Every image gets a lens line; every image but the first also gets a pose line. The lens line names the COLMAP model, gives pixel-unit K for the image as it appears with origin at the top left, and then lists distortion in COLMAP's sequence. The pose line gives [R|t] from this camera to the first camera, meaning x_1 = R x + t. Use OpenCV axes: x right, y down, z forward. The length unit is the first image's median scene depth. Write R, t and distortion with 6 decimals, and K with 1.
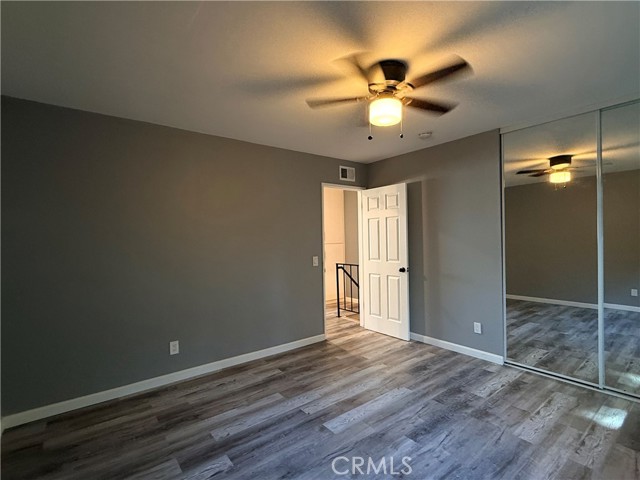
lens RADIAL K [[311.2, 0, 319.4], [0, 311.2, 240.9], [0, 0, 1]] dist [-0.001167, -0.000487]
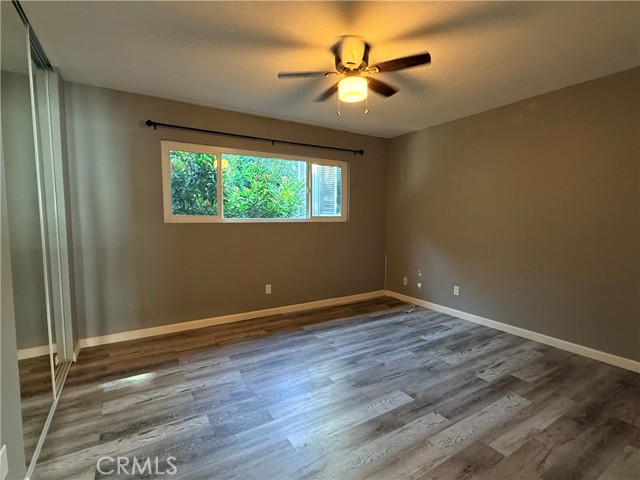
lens RADIAL K [[311.2, 0, 319.4], [0, 311.2, 240.9], [0, 0, 1]] dist [-0.001167, -0.000487]
pose [[-0.993265, 0.006757, 0.115666, 0.179240], [0.016791, 0.996154, 0.085998, 0.019883], [-0.114640, 0.087360, -0.989558, 1.864578]]
